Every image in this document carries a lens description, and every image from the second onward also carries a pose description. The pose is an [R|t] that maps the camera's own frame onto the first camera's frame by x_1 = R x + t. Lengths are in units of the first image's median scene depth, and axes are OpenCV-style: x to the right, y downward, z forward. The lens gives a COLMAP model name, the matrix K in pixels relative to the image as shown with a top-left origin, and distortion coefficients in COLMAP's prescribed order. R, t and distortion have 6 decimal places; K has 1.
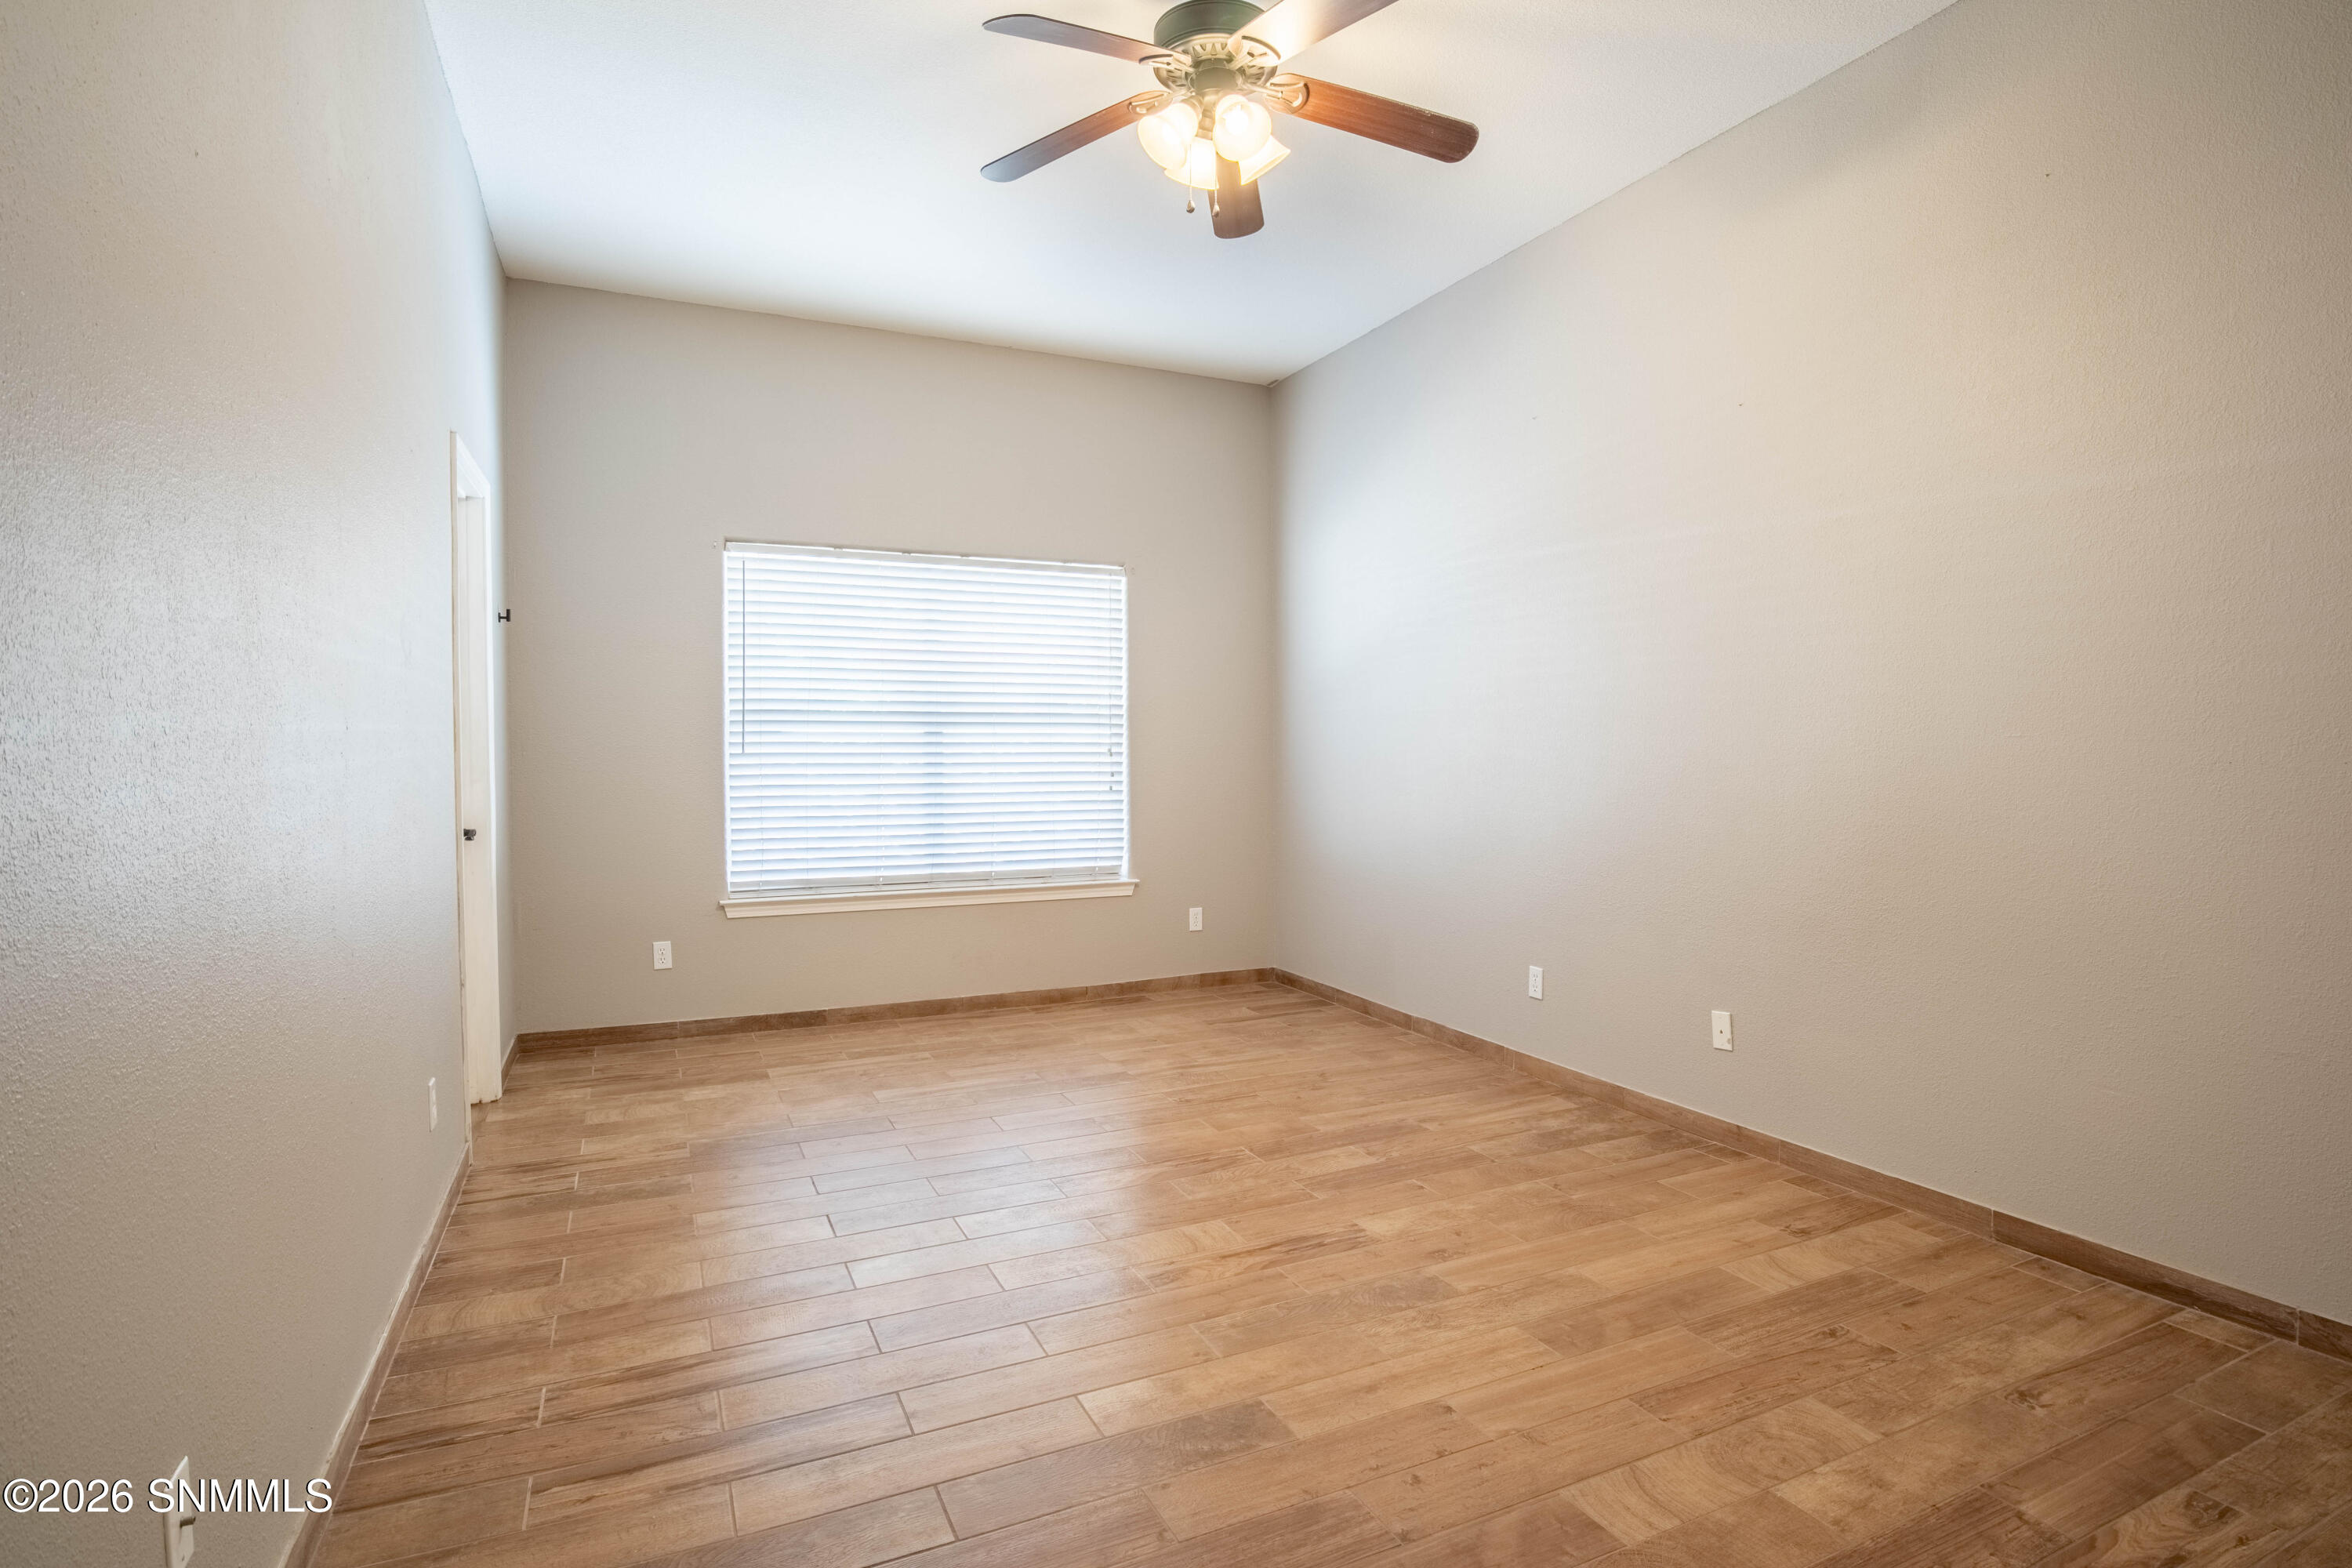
lens RADIAL K [[1186.7, 0, 1208.9], [0, 1186.7, 752.3], [0, 0, 1]] dist [-0.037248, 0.007148]
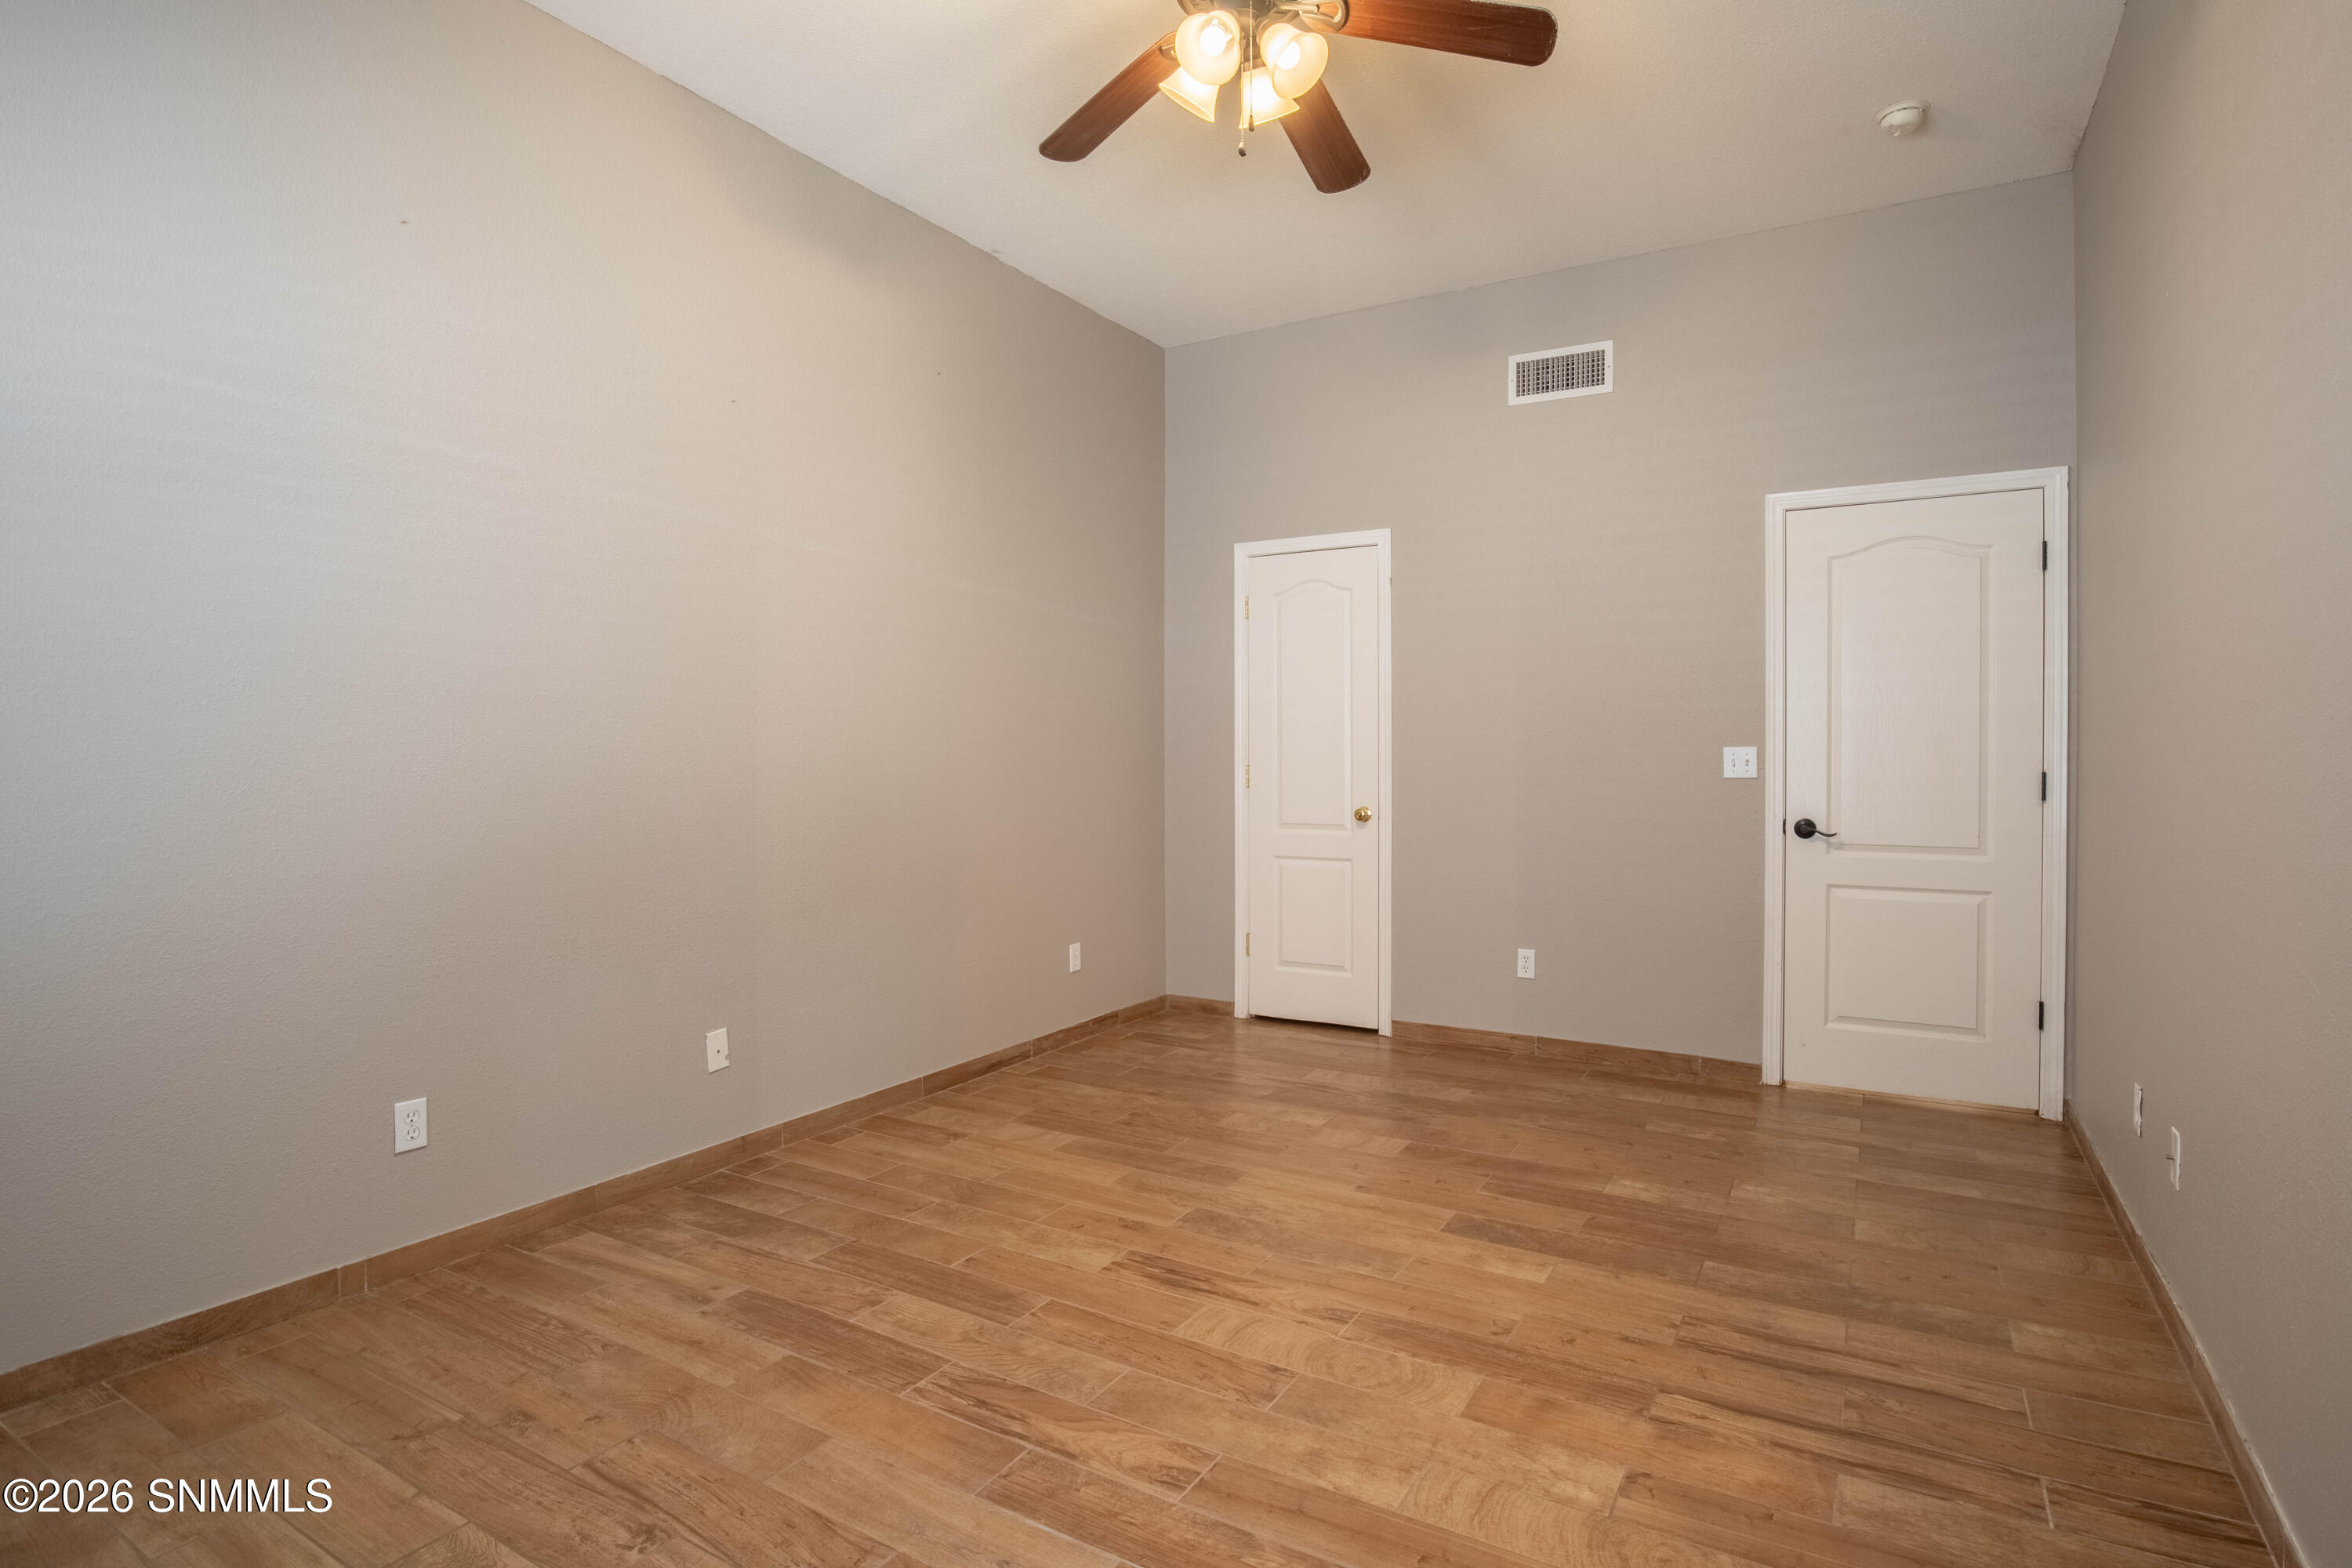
lens RADIAL K [[1186.7, 0, 1189.5], [0, 1186.7, 762.8], [0, 0, 1]] dist [-0.037248, 0.007148]
pose [[-0.552657, -0.002632, 0.833405, -0.546955], [0.003934, 0.999976, 0.005767, 0.001045], [-0.833400, 0.006466, -0.552633, 1.171877]]
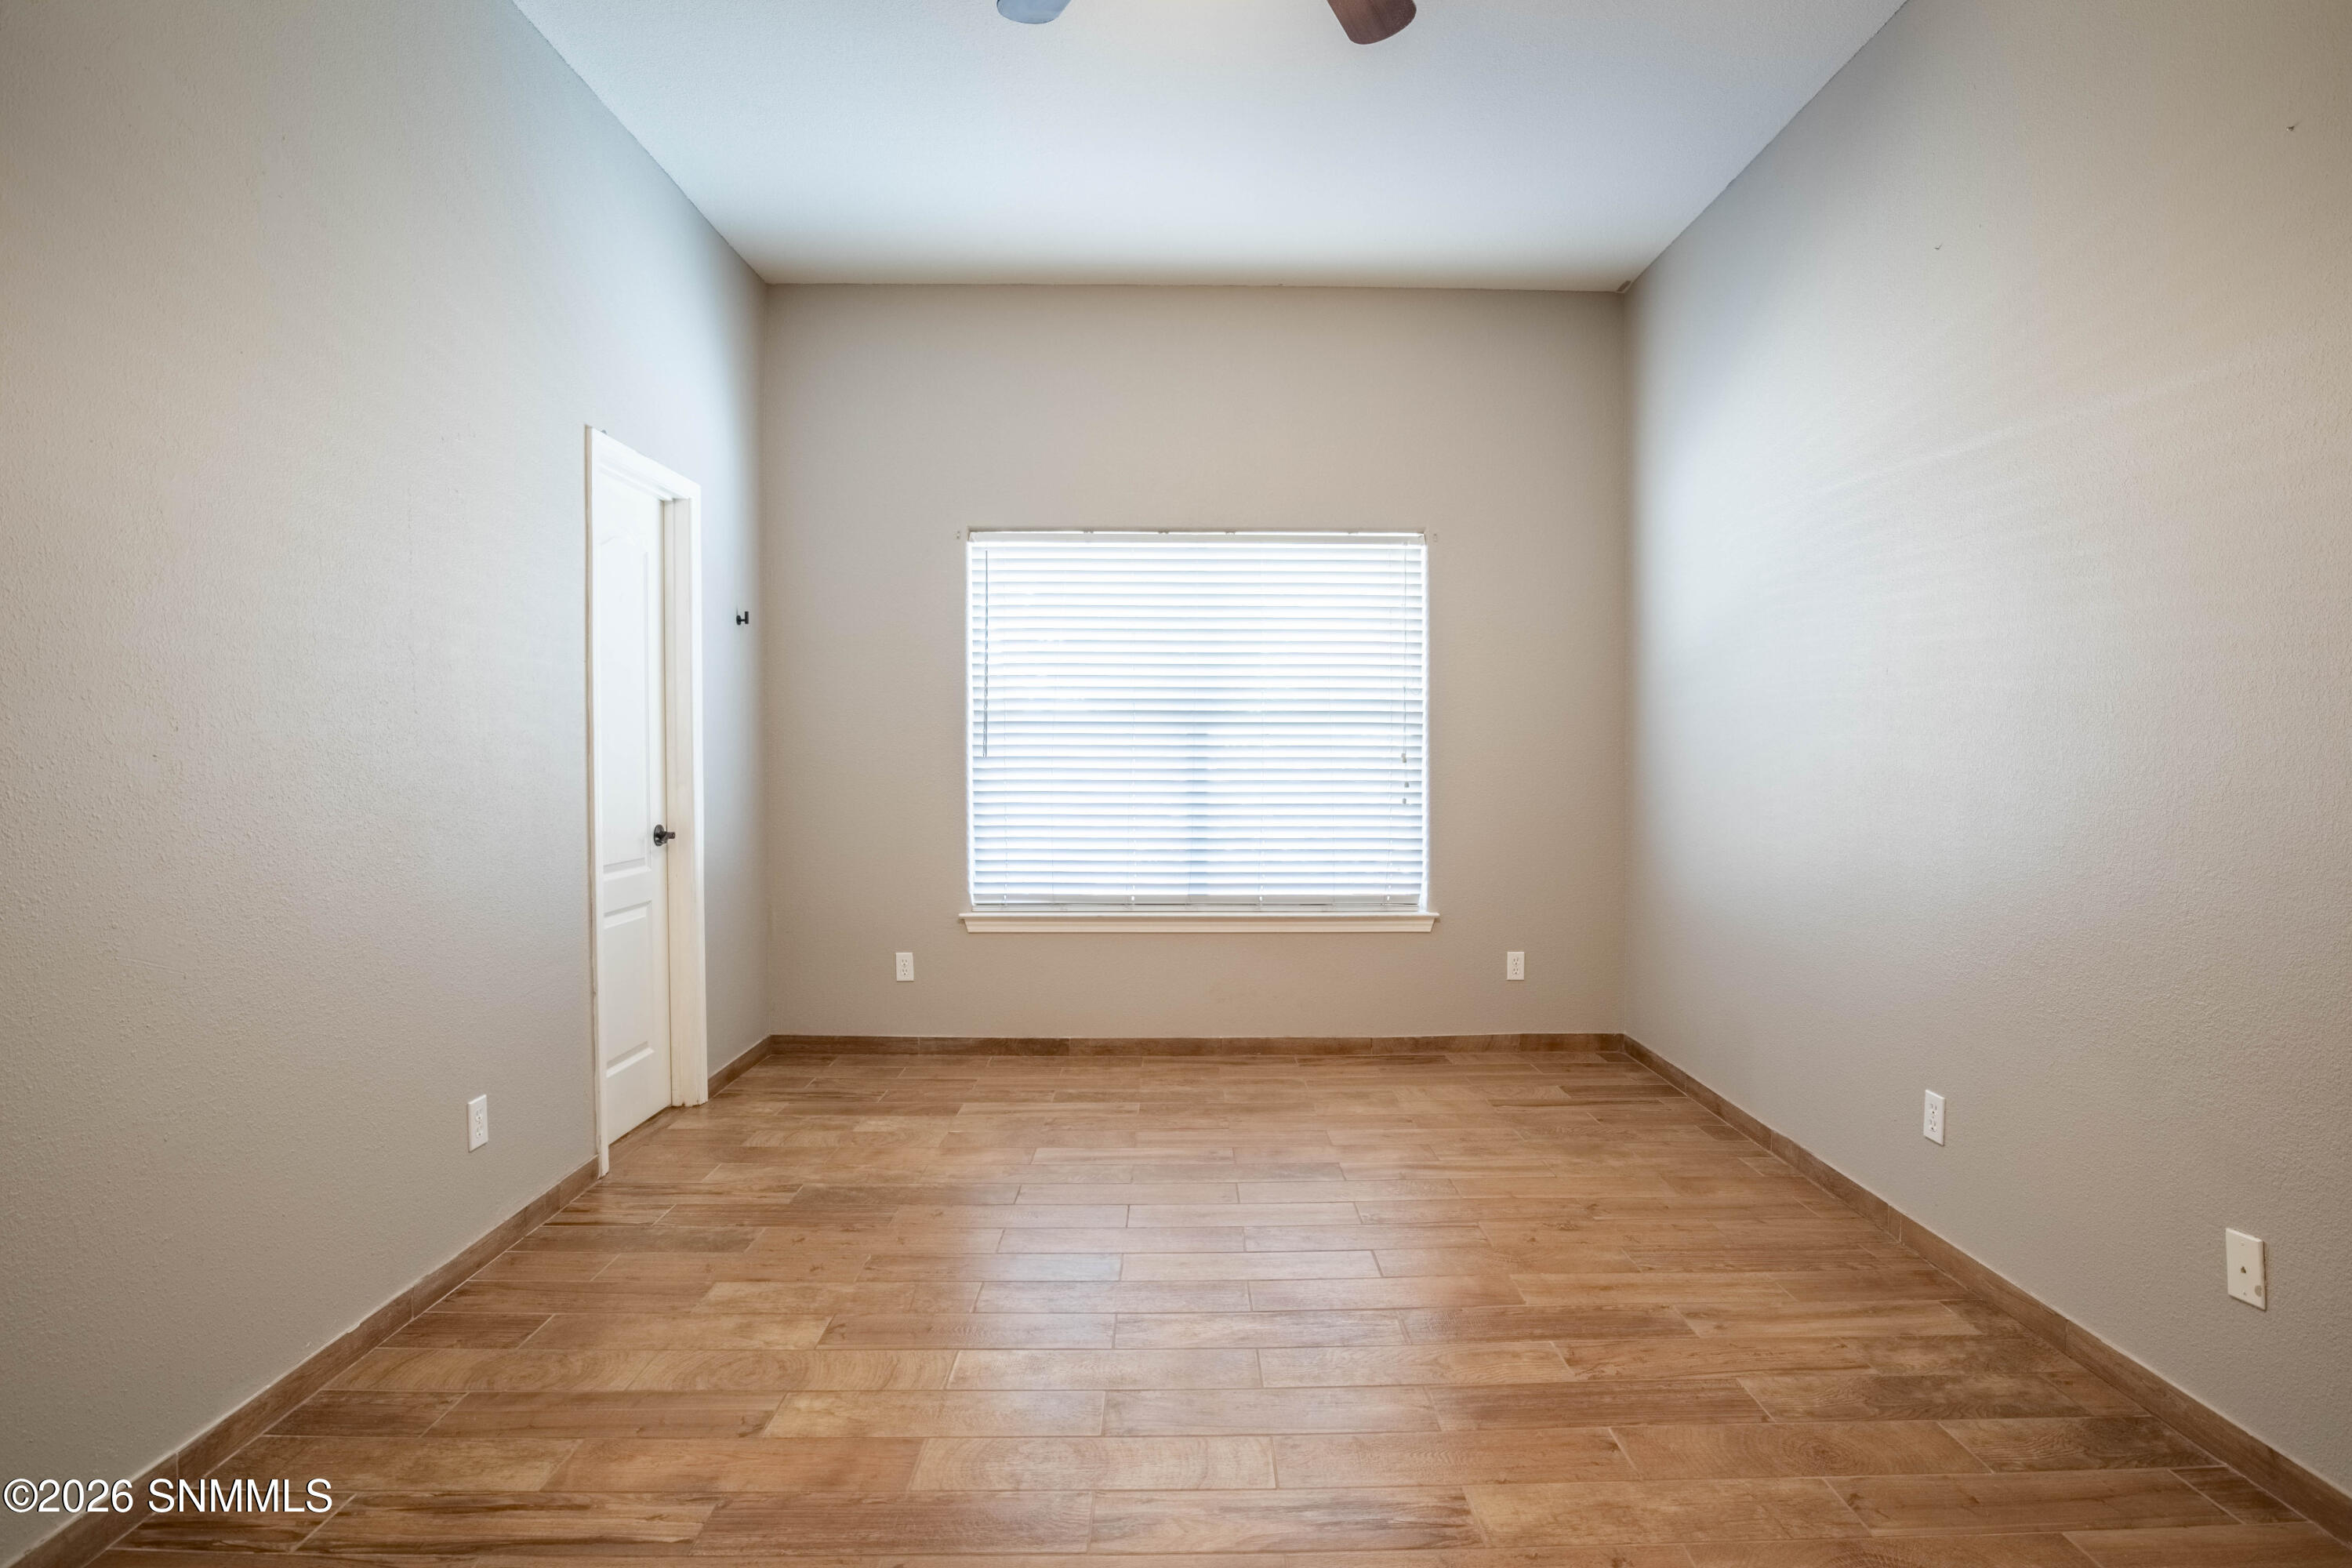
lens RADIAL K [[1186.7, 0, 1198.5], [0, 1186.7, 762.5], [0, 0, 1]] dist [-0.037248, 0.007148]
pose [[0.907708, 0.006993, -0.419544, 0.208713], [-0.004942, 0.999970, 0.005975, -0.001683], [0.419573, -0.003350, 0.907715, 0.294976]]
